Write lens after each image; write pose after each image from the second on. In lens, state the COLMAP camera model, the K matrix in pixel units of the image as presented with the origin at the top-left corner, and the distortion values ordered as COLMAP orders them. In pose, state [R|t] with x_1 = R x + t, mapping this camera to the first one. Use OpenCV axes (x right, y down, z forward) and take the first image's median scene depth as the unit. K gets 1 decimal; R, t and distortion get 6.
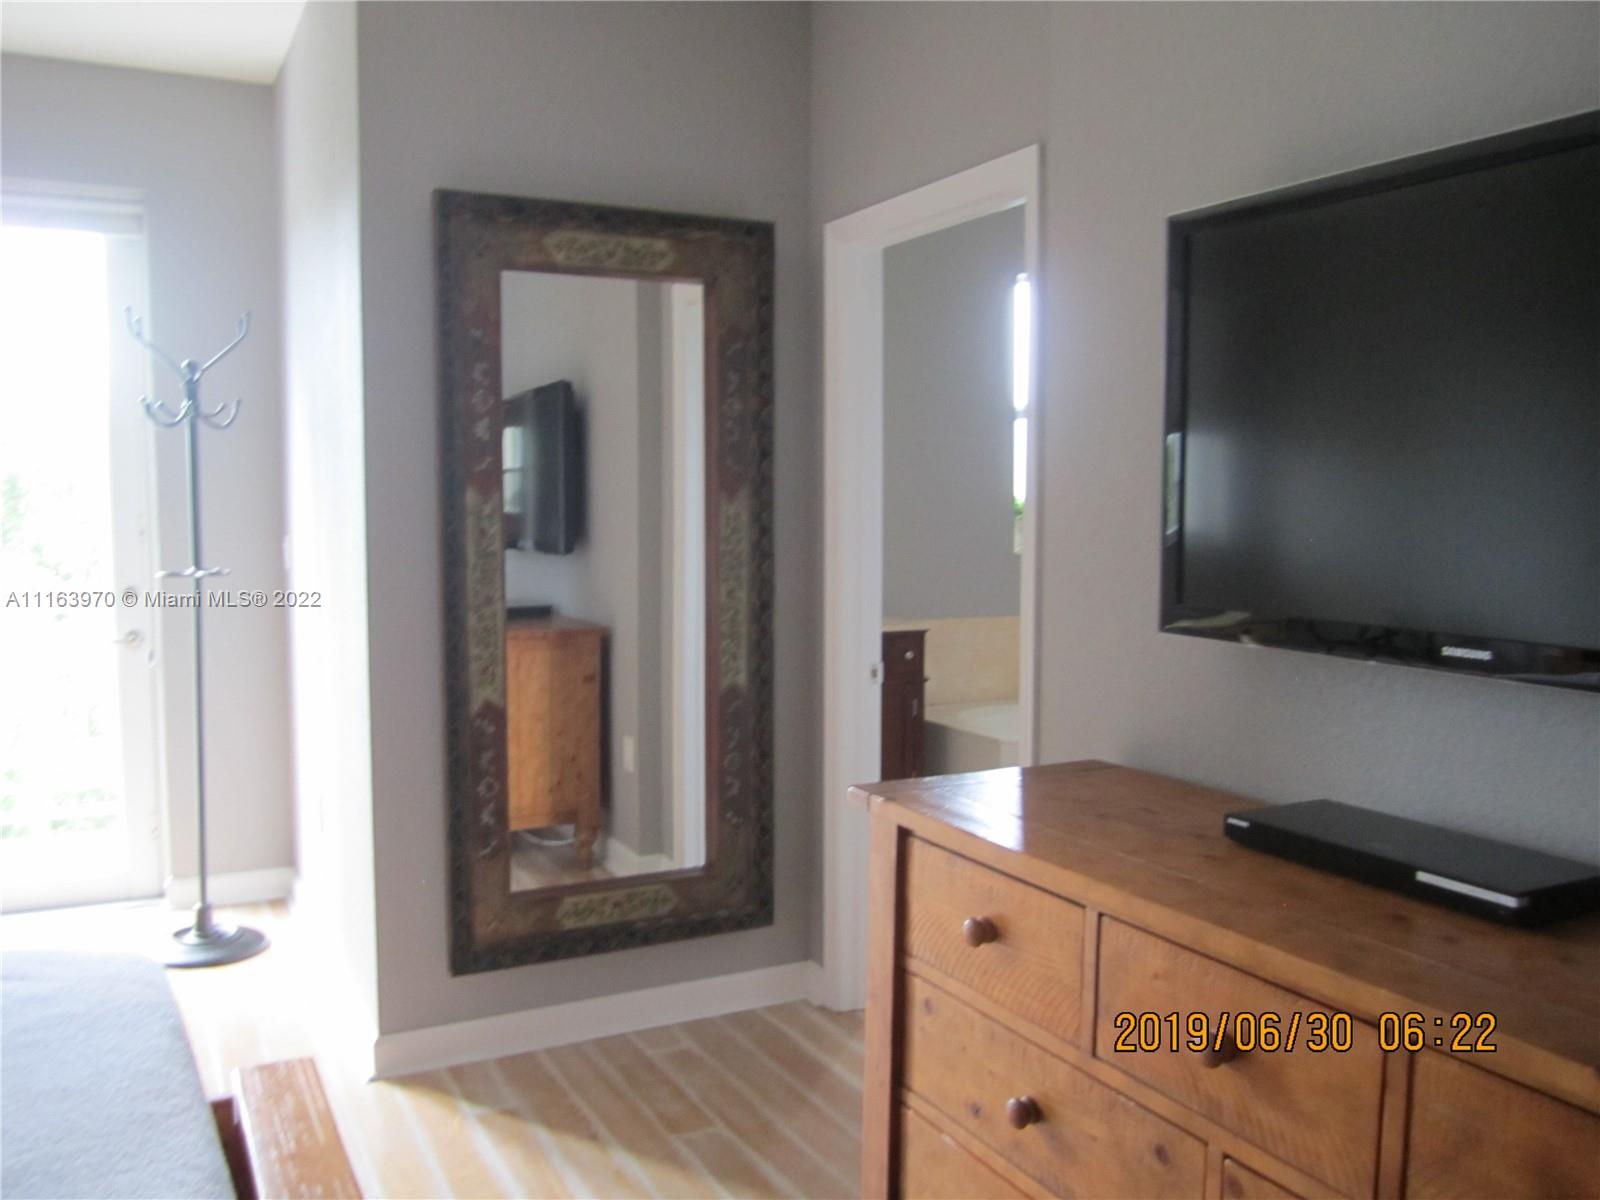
lens RADIAL K [[1311.3, 0, 797.8], [0, 1311.3, 604.3], [0, 0, 1]] dist [-0.056177, 0.007539]
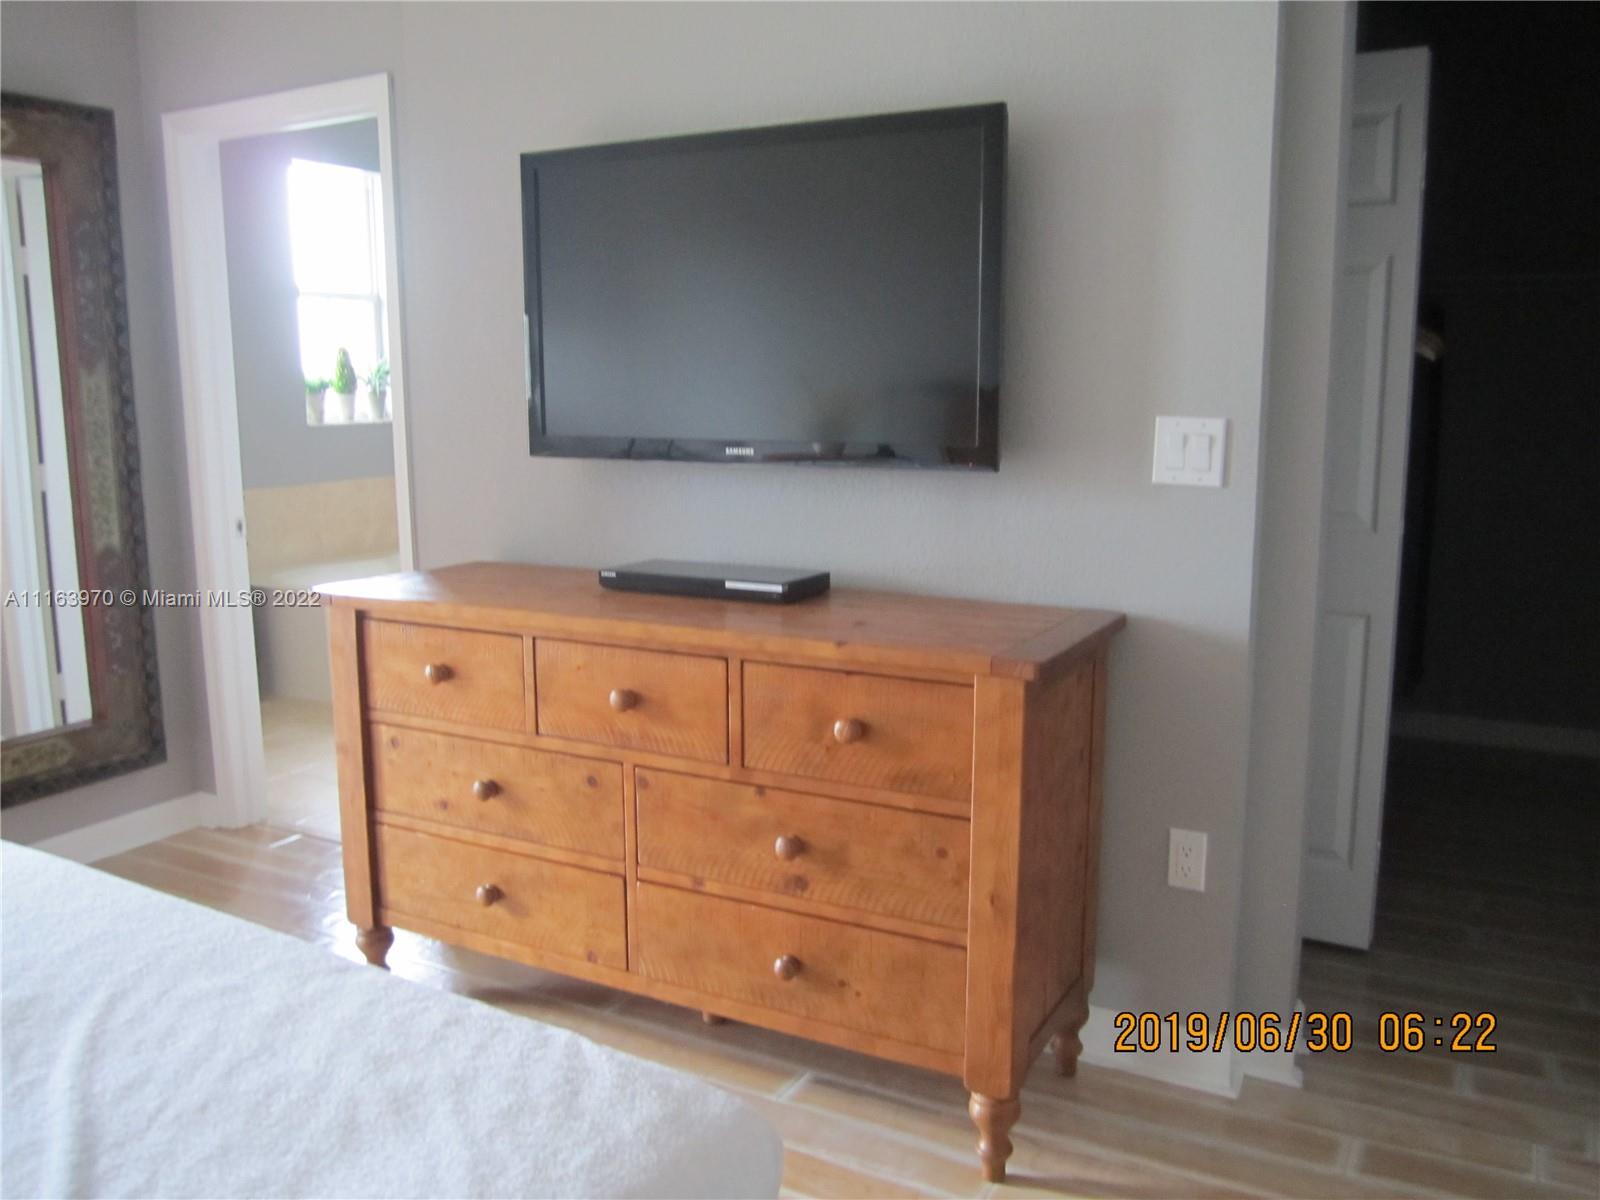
lens RADIAL K [[1311.3, 0, 797.8], [0, 1311.3, 604.3], [0, 0, 1]] dist [-0.056177, 0.007539]
pose [[0.833317, -0.103147, 0.543087, -0.265954], [0.054490, 0.992980, 0.104984, 0.048019], [-0.550104, -0.057892, 0.833087, -0.335124]]
